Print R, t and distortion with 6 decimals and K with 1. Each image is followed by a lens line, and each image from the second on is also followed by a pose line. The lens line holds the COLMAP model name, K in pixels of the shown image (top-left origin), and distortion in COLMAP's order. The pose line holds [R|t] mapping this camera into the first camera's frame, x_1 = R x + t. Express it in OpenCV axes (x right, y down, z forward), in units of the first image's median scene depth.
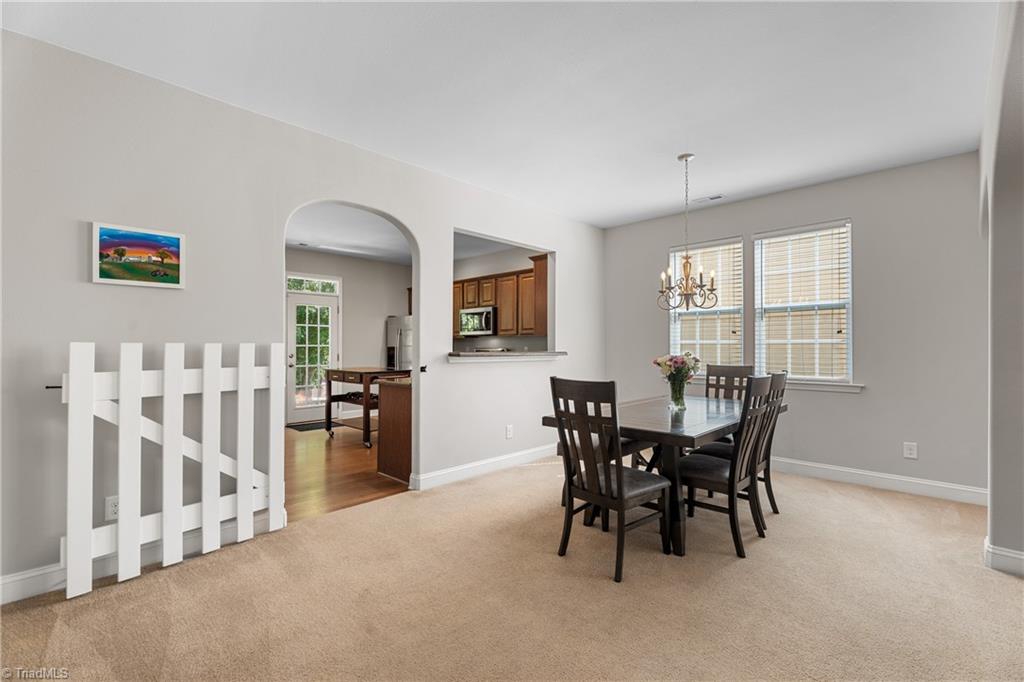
lens RADIAL K [[452.1, 0, 536.7], [0, 452.1, 343.9], [0, 0, 1]] dist [-0.003953, 0.005383]
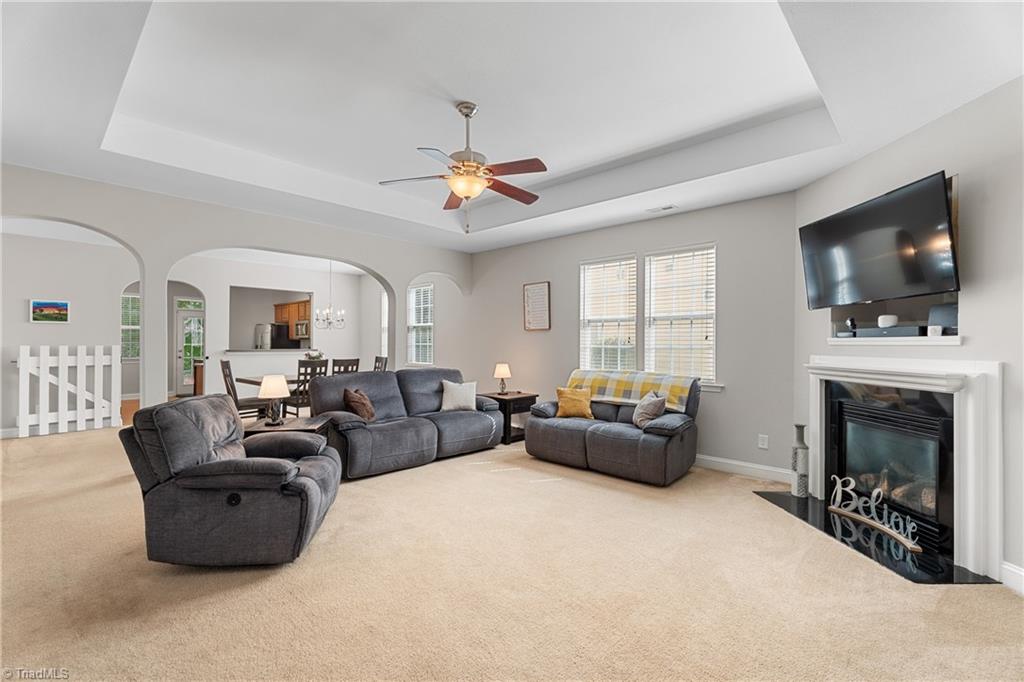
lens RADIAL K [[452.1, 0, 517.9], [0, 452.1, 349.1], [0, 0, 1]] dist [-0.003953, 0.005383]
pose [[0.999926, 0.012015, 0.001786, 1.530792], [-0.012028, 0.999901, 0.007280, -0.026844], [-0.001699, -0.007301, 0.999972, -1.357070]]
